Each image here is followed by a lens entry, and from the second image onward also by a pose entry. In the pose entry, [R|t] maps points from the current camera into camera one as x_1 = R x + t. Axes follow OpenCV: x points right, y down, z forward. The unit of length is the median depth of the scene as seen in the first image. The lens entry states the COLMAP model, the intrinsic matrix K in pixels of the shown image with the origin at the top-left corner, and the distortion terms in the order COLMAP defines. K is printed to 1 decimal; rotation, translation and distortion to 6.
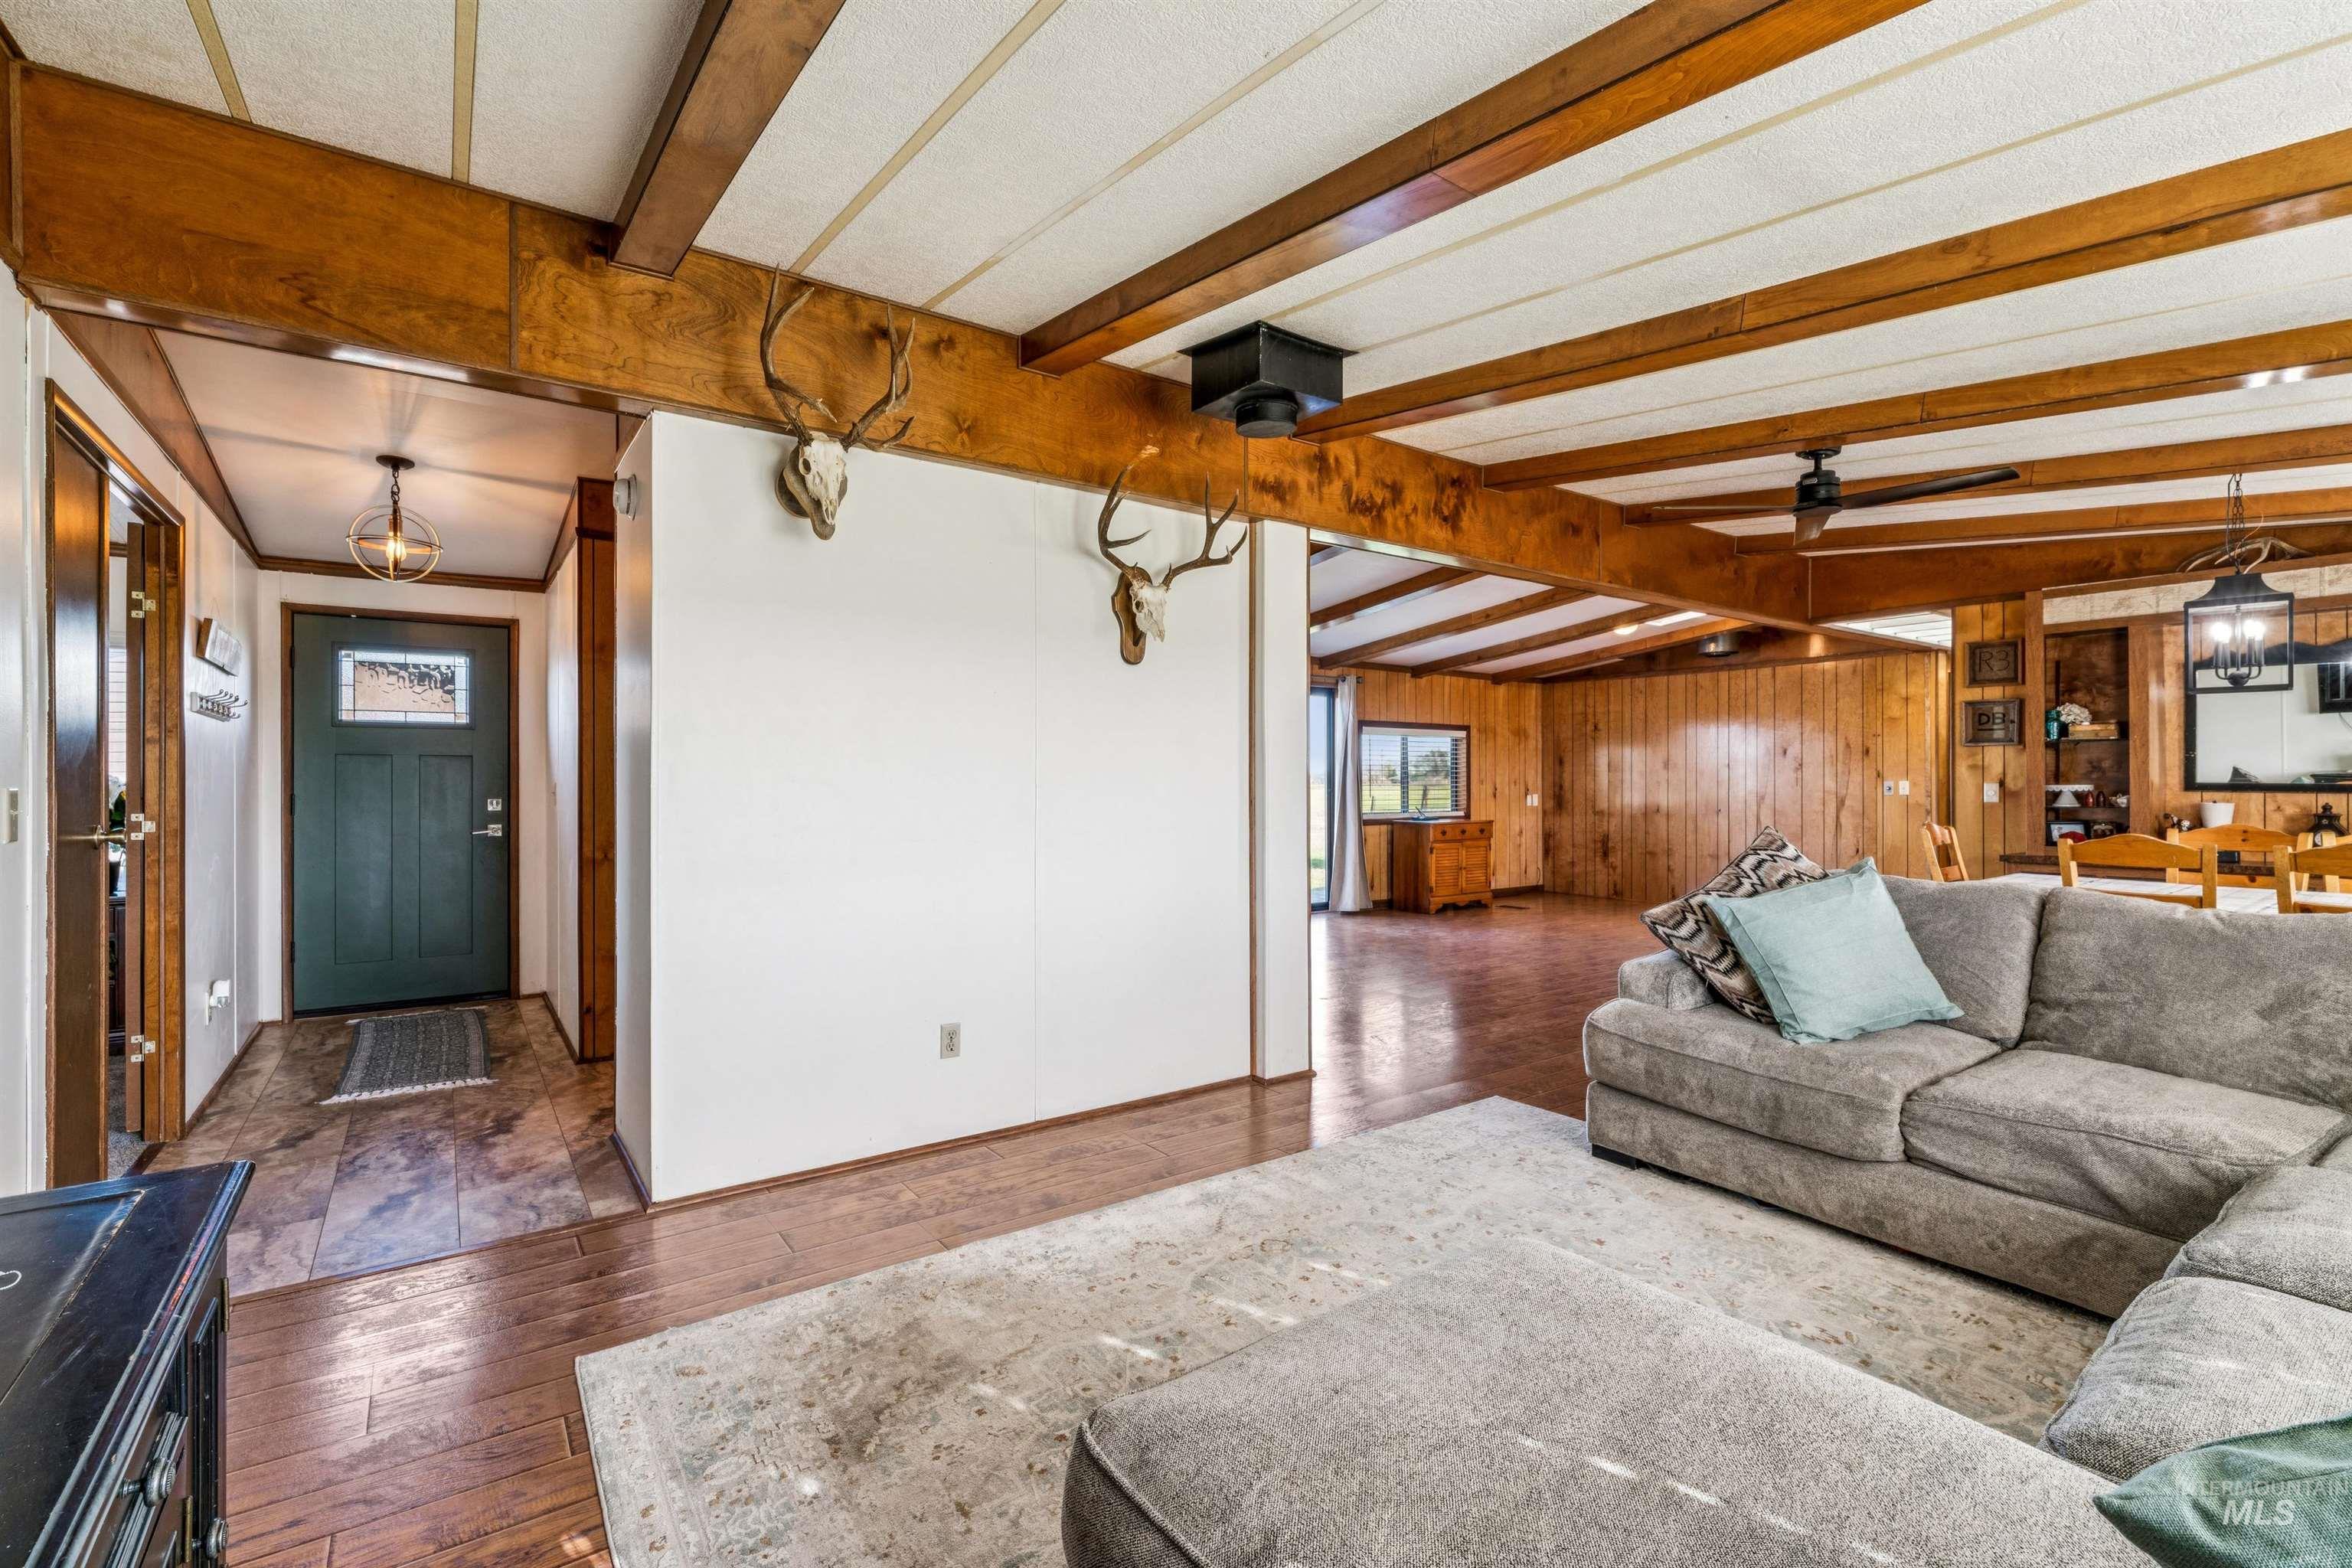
lens RADIAL K [[1034.8, 0, 1174.1], [0, 1034.8, 773.5], [0, 0, 1]] dist [-0.006315, 0.003586]
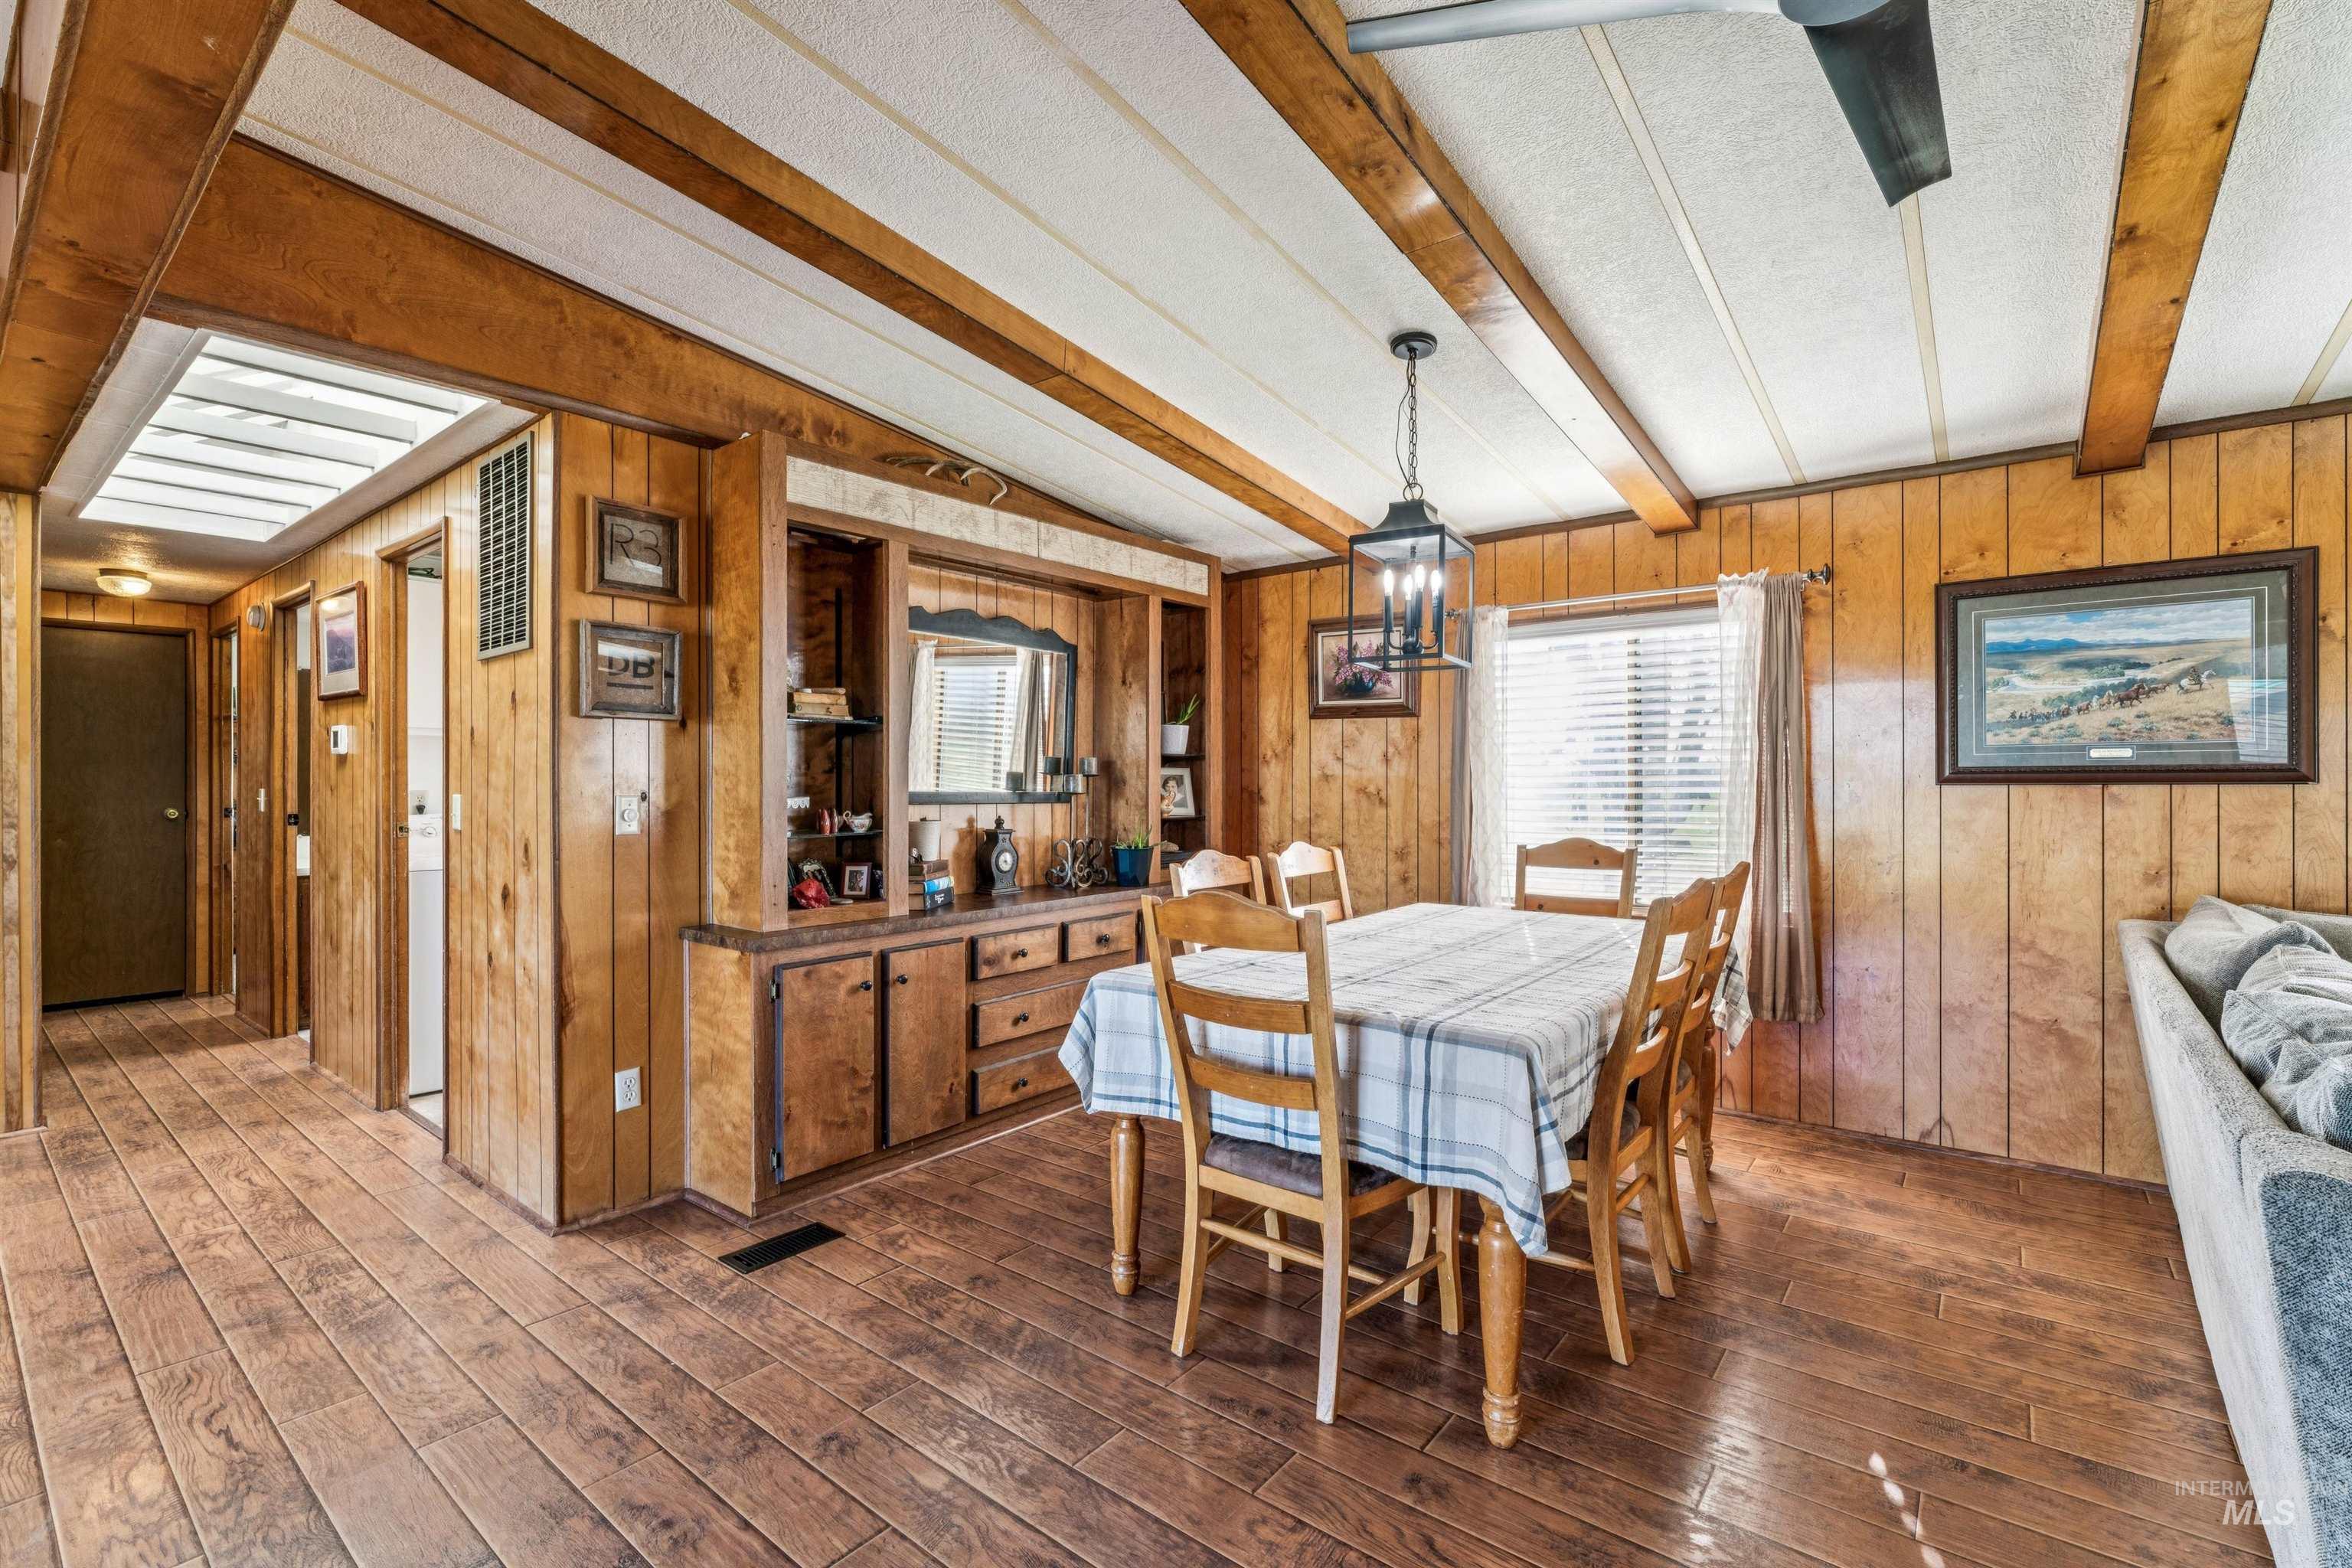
lens RADIAL K [[1034.8, 0, 1175.2], [0, 1034.8, 774.4], [0, 0, 1]] dist [-0.006315, 0.003586]
pose [[-0.268611, 0.006578, 0.963226, 0.241899], [-0.004737, 0.999956, -0.008150, 0.002276], [-0.963237, -0.006752, -0.268568, 0.860894]]
